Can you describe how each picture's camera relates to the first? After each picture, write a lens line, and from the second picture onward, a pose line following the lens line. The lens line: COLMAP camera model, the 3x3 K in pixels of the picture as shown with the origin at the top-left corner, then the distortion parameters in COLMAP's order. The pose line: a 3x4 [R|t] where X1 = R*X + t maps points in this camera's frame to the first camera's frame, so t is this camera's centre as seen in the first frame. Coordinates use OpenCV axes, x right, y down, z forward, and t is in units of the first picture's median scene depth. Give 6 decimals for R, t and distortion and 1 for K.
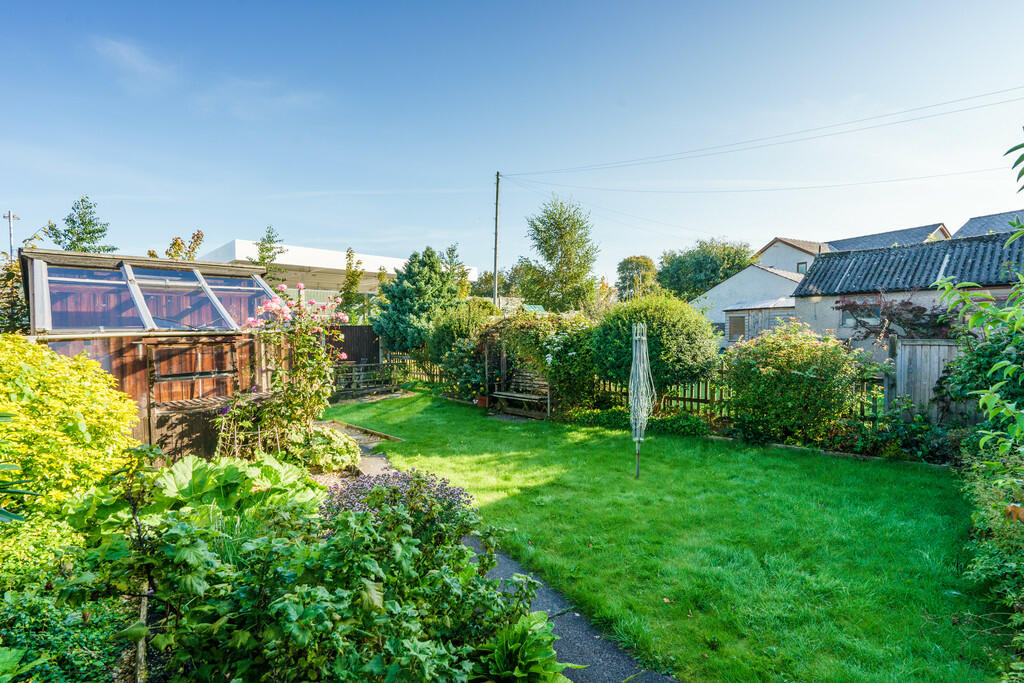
lens RADIAL K [[463.4, 0, 512.0], [0, 463.4, 341.5], [0, 0, 1]] dist [-0.000527, -0.000036]
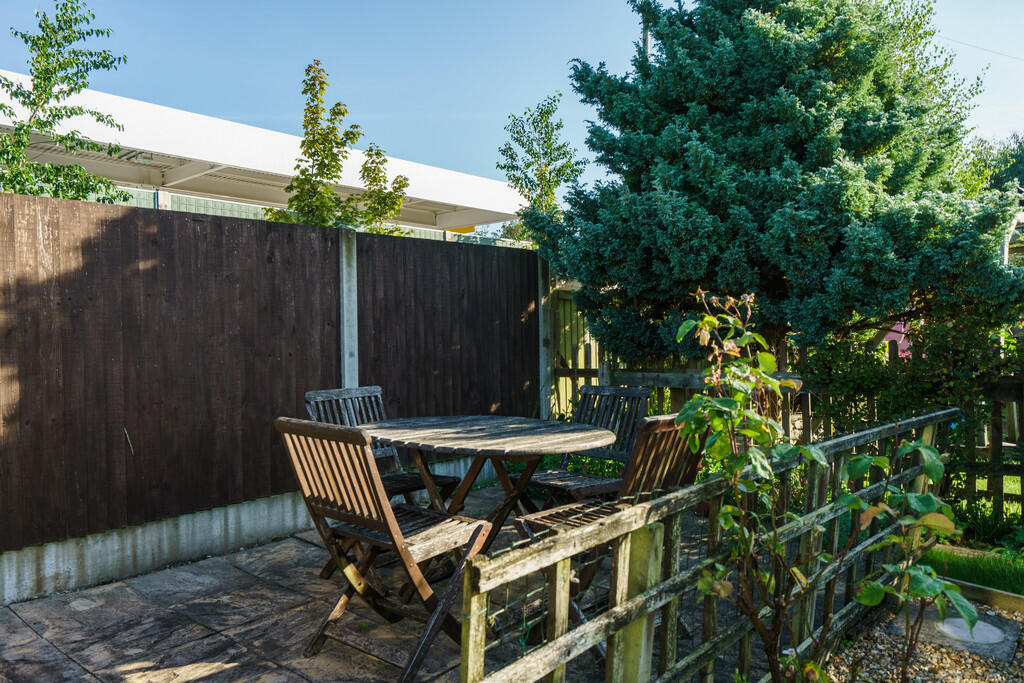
lens RADIAL K [[750.0, 0, 512.0], [0, 750.0, 341.5], [0, 0, 1]] dist [0.035091, 0.000566]
pose [[0.998699, -0.008061, 0.050349, -0.321913], [0.009043, 0.999773, -0.019302, 0.020516], [-0.050182, 0.019733, 0.998545, 0.607032]]
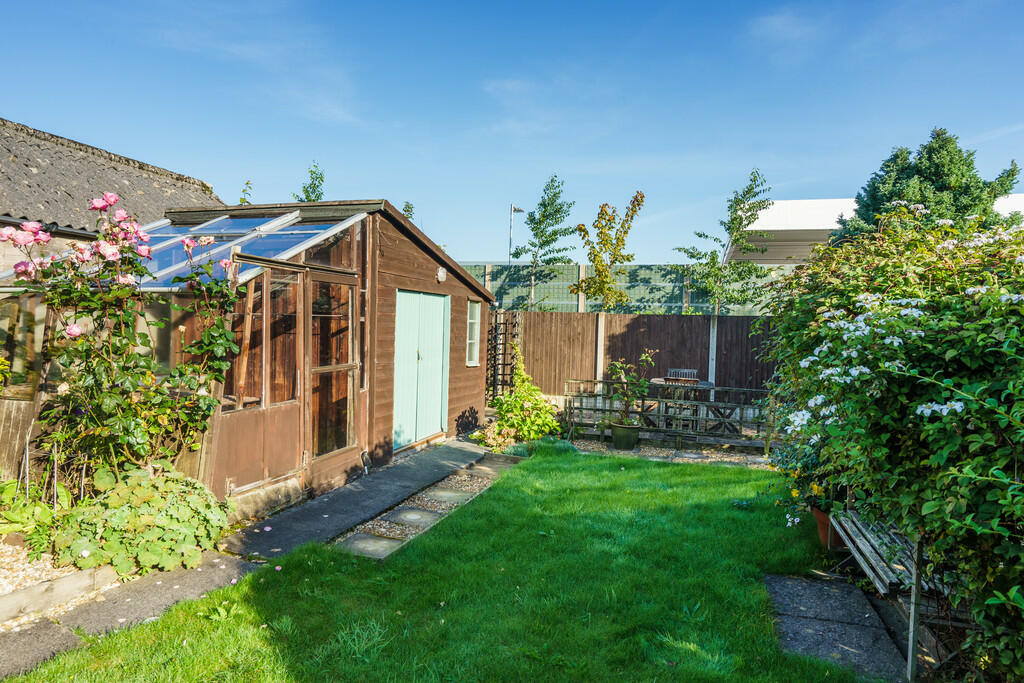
lens RADIAL K [[616.3, 0, 512.0], [0, 616.3, 341.5], [0, 0, 1]] dist [0.000637, 0.000198]
pose [[0.458573, 0.038498, -0.887822, 0.142852], [-0.057669, 0.998245, 0.013499, 0.002434], [0.886783, 0.045009, 0.459988, 0.390513]]
